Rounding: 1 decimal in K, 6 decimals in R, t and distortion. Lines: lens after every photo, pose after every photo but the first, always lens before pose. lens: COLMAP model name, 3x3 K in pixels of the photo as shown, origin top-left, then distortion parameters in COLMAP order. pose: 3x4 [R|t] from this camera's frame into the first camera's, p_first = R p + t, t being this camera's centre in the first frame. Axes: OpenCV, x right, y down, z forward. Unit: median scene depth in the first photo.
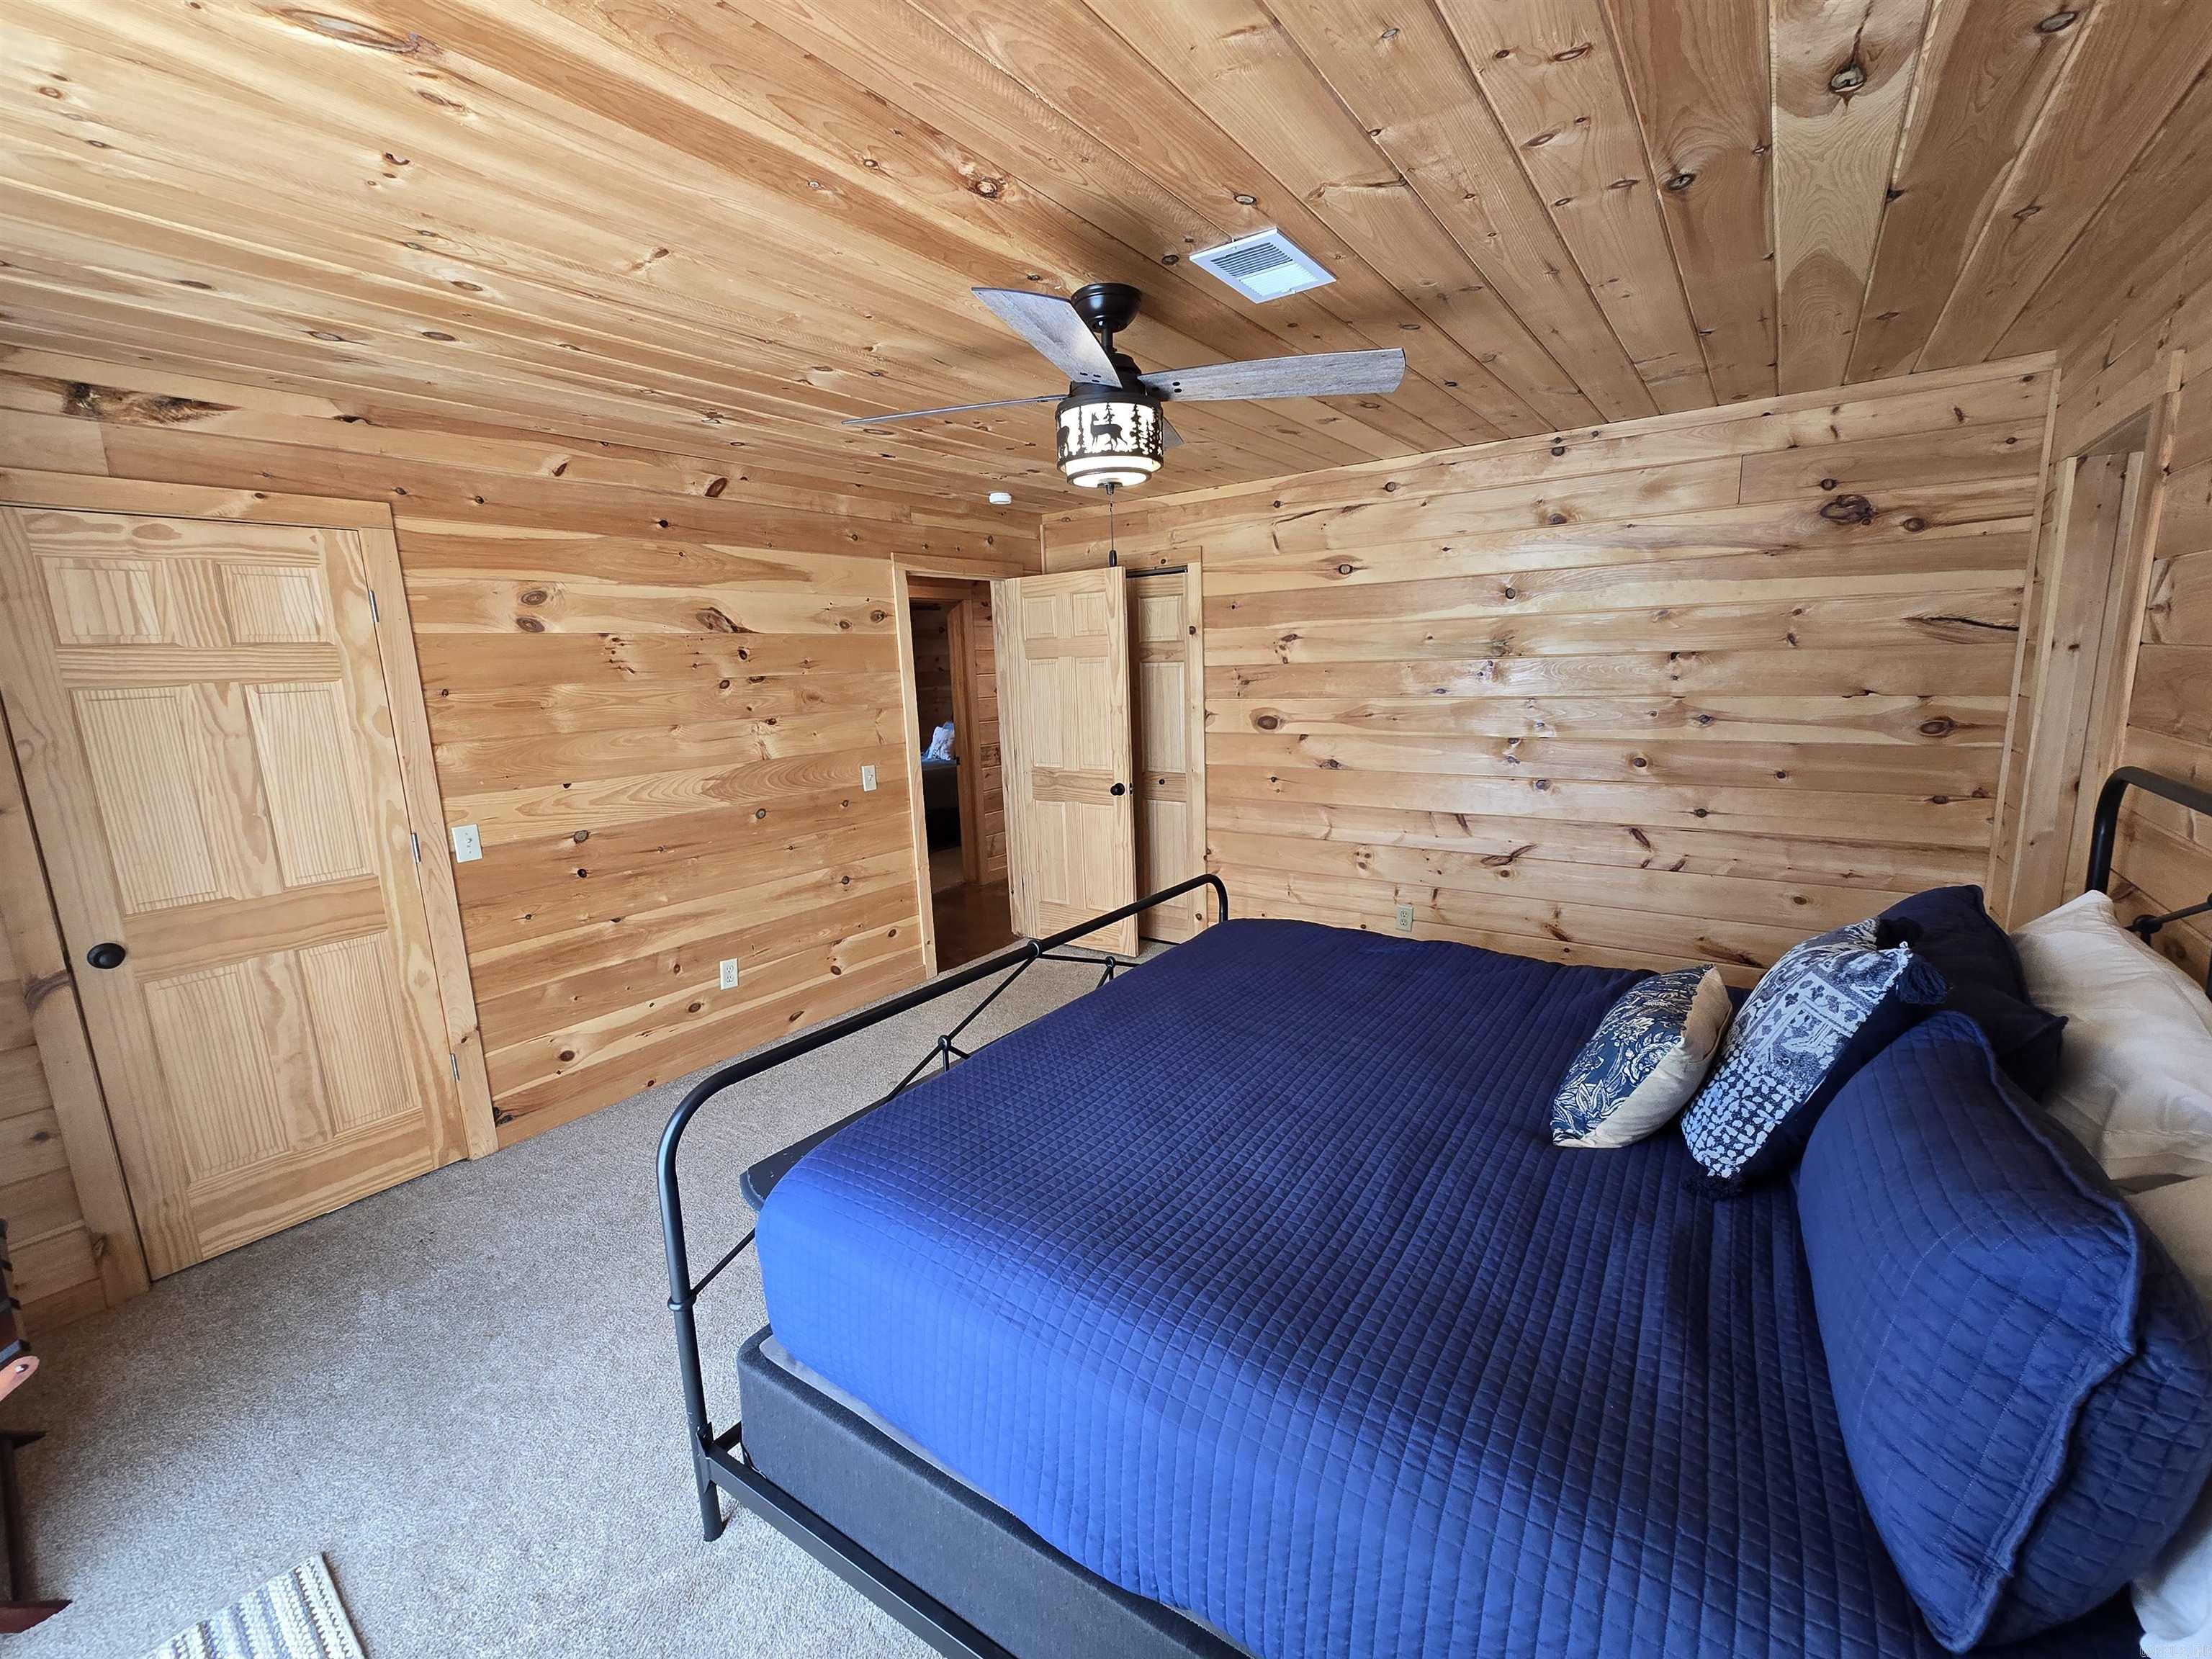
lens RADIAL K [[906.8, 0, 1100.9], [0, 906.8, 821.2], [0, 0, 1]] dist [-0.003701, -0.000063]
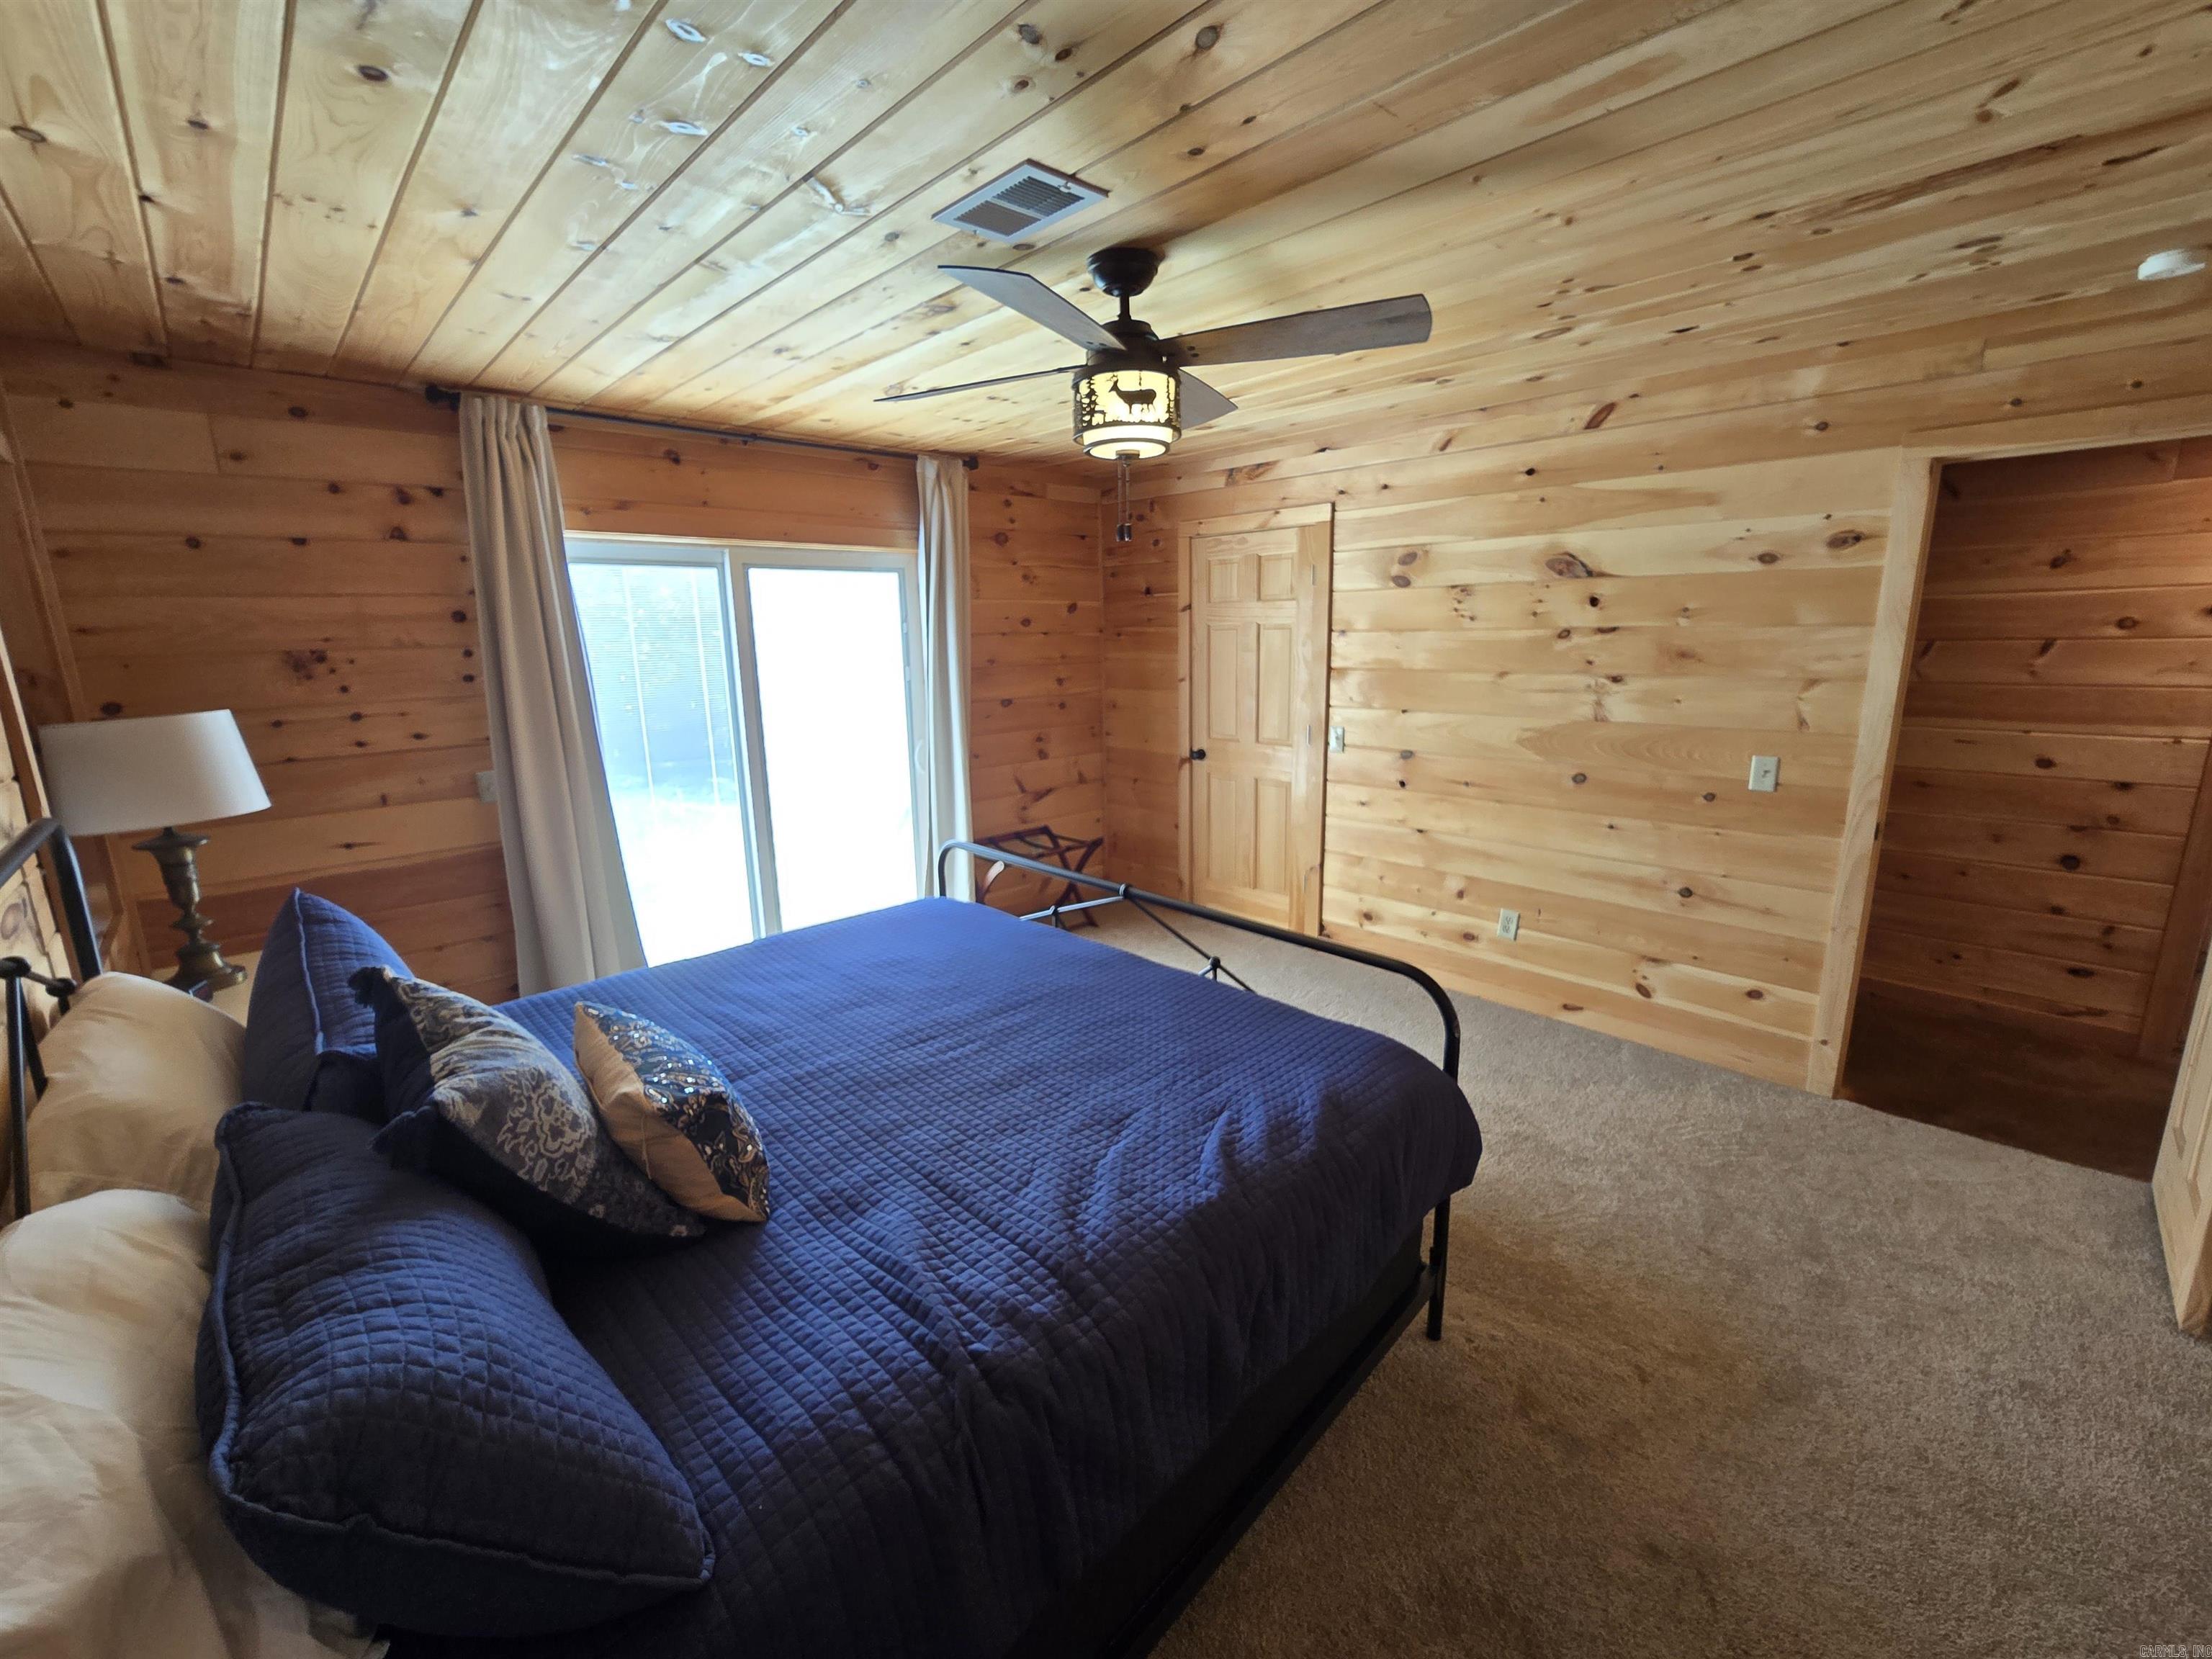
lens RADIAL K [[906.8, 0, 1100.9], [0, 906.8, 821.2], [0, 0, 1]] dist [-0.003701, -0.000063]
pose [[-0.177782, 0.245741, -0.952893, 0.581717], [-0.144373, 0.951328, 0.272273, -0.144339], [0.973422, 0.185977, -0.133650, 0.652896]]
